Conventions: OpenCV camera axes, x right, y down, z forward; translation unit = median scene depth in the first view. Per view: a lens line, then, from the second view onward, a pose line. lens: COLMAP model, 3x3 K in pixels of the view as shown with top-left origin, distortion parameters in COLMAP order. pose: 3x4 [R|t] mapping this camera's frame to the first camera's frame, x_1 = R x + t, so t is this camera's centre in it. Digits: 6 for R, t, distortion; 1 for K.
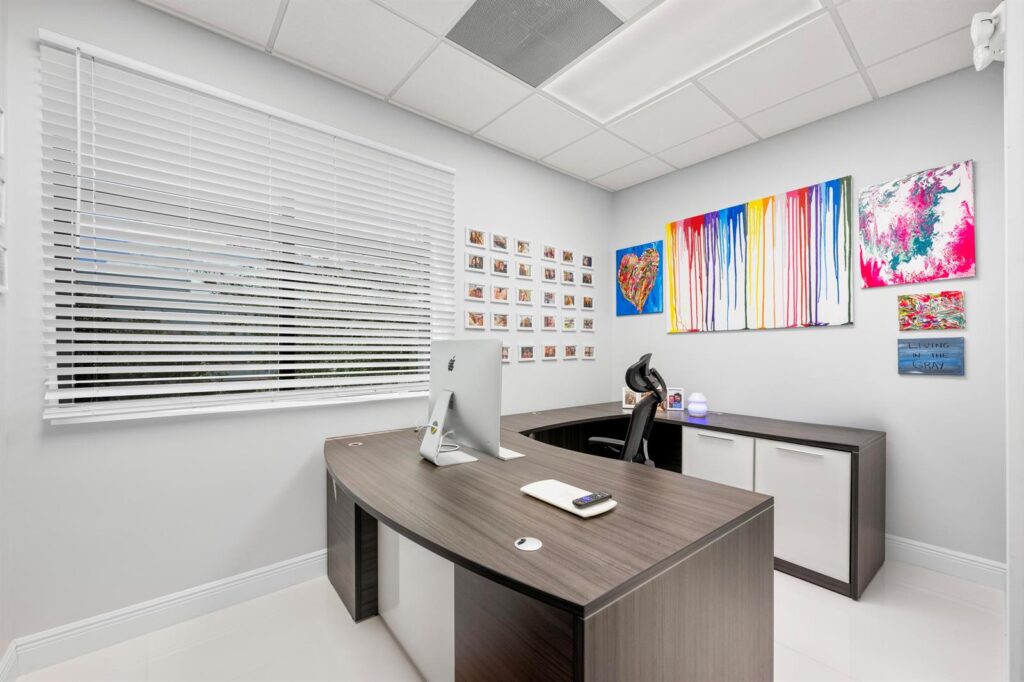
lens RADIAL K [[412.0, 0, 513.0], [0, 412.0, 339.4], [0, 0, 1]] dist [-0.001064, -0.000396]
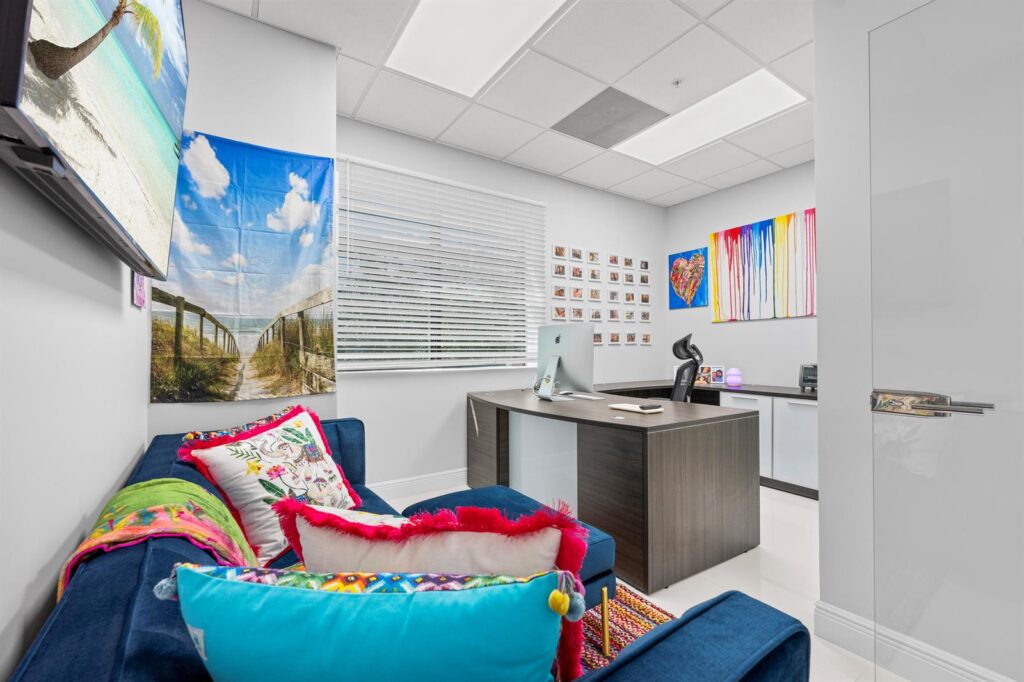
lens RADIAL K [[436.7, 0, 512.6], [0, 436.7, 336.6], [0, 0, 1]] dist [0.000661, 0.000159]
pose [[0.993921, -0.005954, -0.109933, -0.082268], [0.005551, 0.999977, -0.003970, 0.032336], [0.109954, 0.003336, 0.993931, -0.407004]]
